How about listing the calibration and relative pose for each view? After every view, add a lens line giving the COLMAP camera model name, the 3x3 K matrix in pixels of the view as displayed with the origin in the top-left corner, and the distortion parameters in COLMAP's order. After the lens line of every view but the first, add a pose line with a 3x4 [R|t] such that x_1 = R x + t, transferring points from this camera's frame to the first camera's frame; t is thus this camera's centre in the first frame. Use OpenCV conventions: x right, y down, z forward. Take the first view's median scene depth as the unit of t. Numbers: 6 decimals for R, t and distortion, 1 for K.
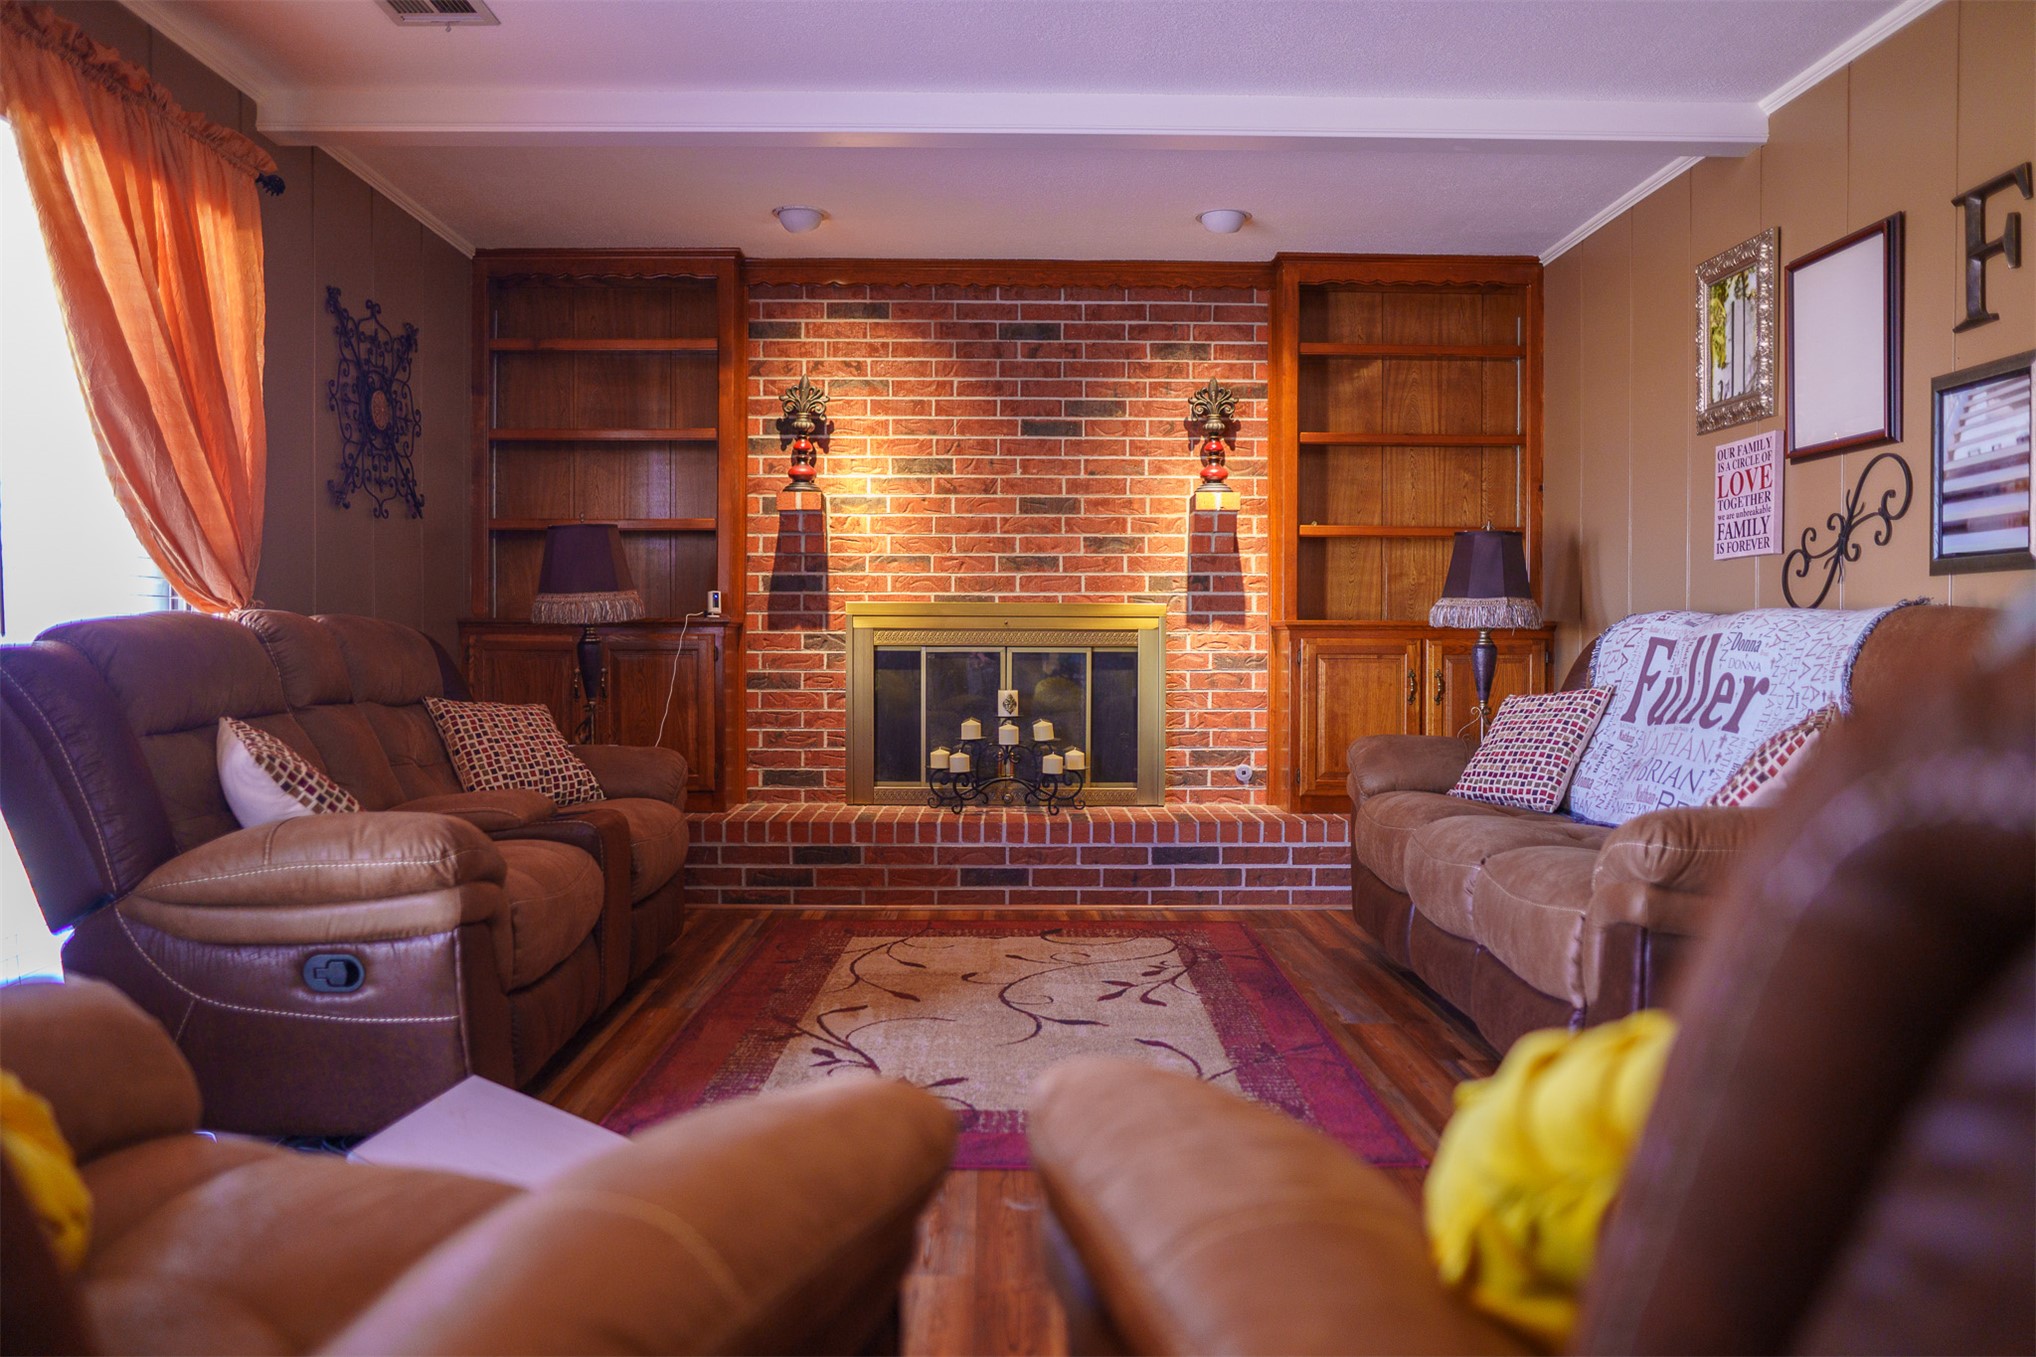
lens RADIAL K [[1411.7, 0, 1063.2], [0, 1411.7, 671.9], [0, 0, 1]] dist [-0.044478, 0.032603]
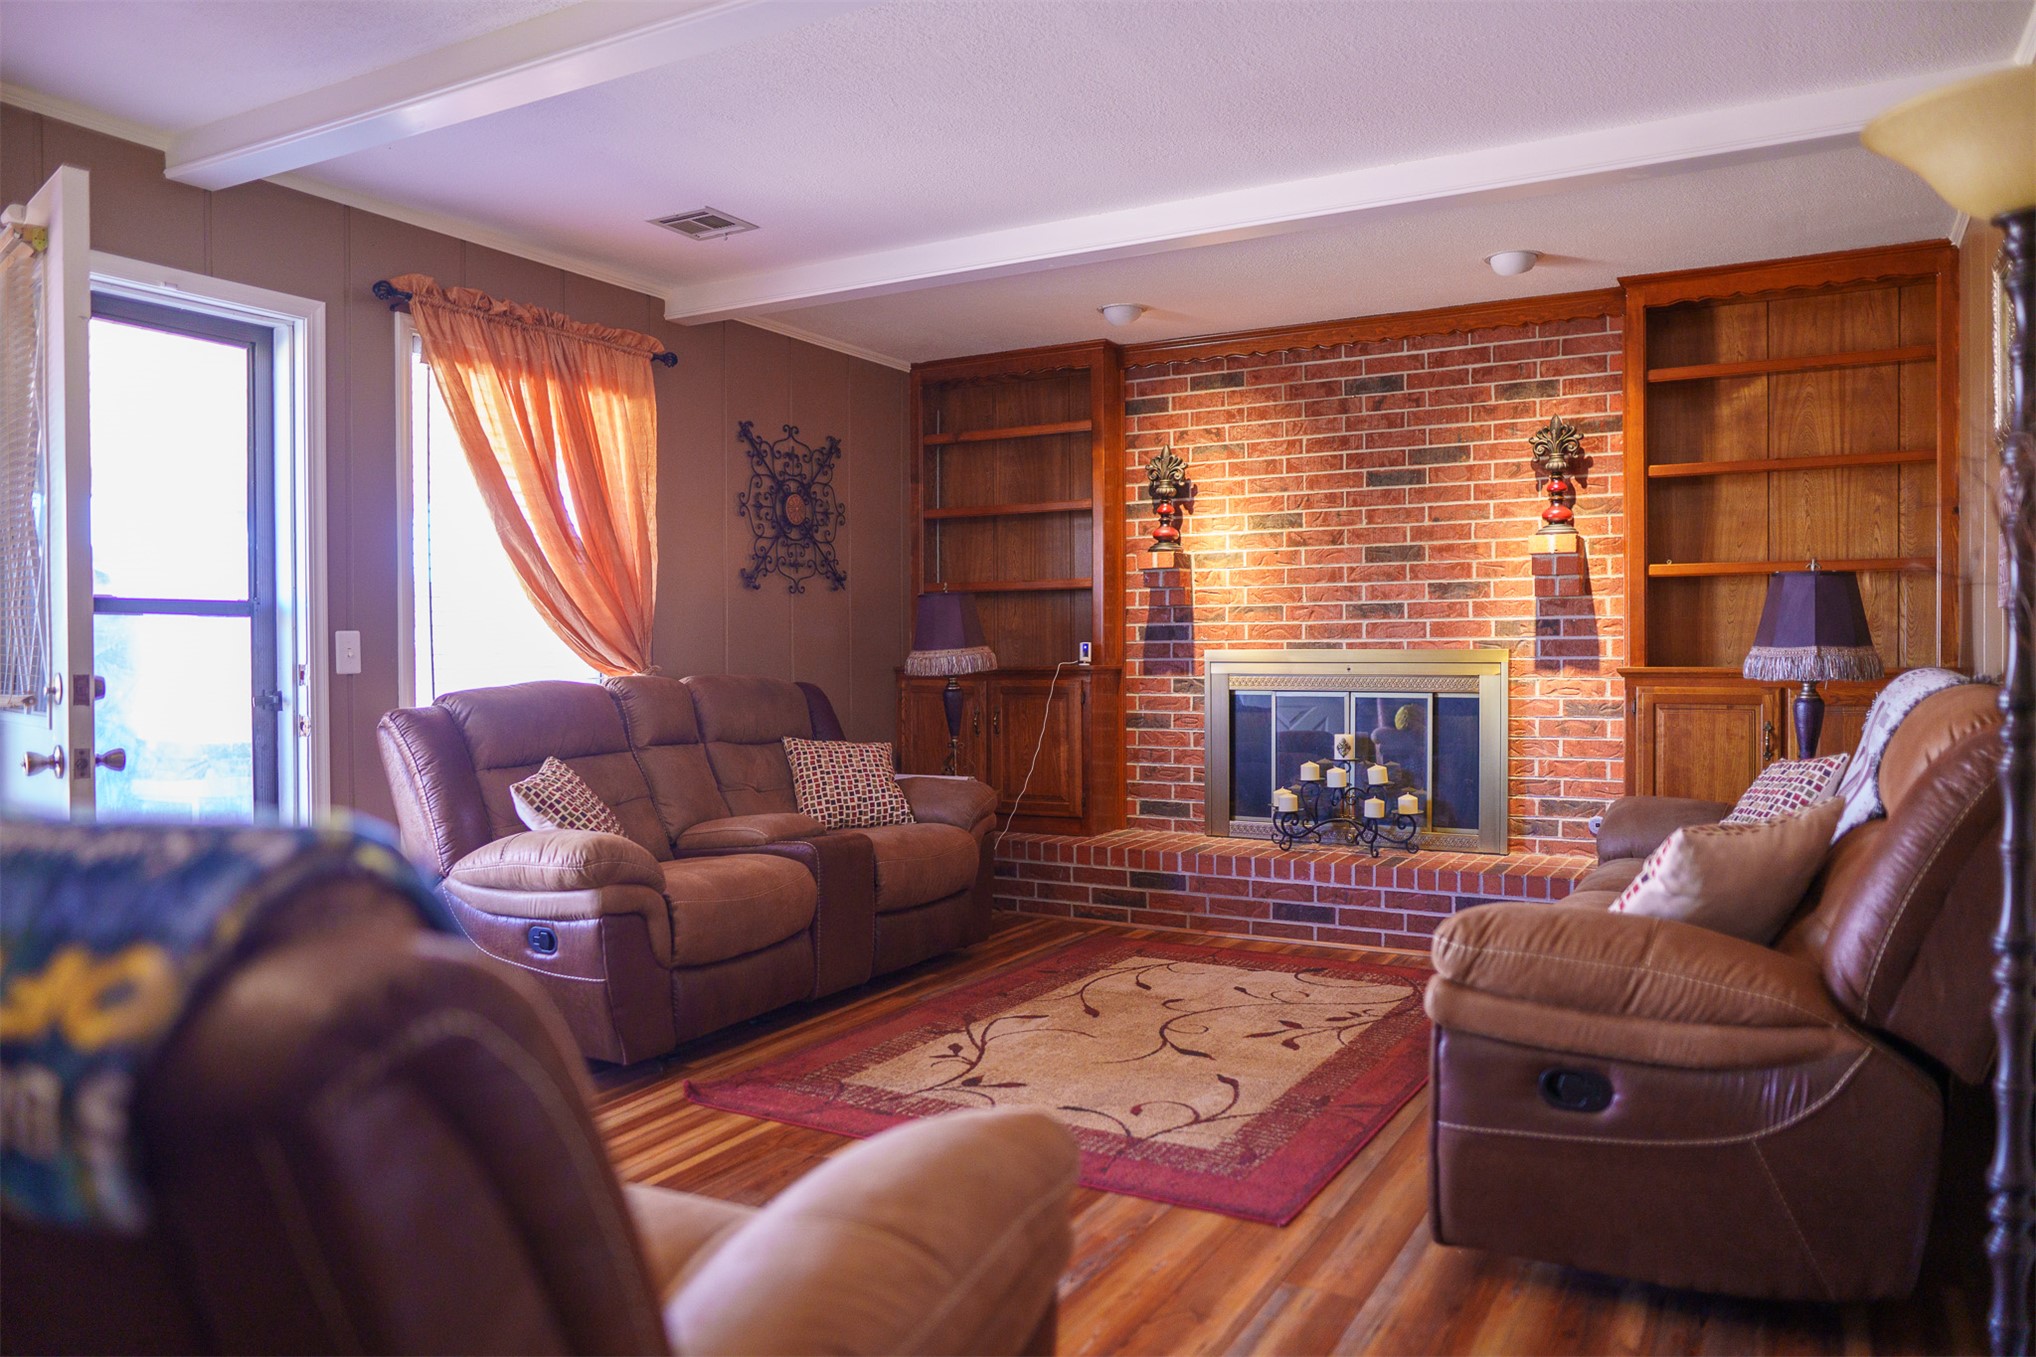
lens RADIAL K [[1411.7, 0, 1103.1], [0, 1411.7, 678.6], [0, 0, 1]] dist [-0.044478, 0.032603]
pose [[0.871368, 0.004488, -0.490609, 0.334717], [-0.005774, 0.999983, -0.001108, -0.027452], [0.490595, 0.003798, 0.871379, 0.010733]]
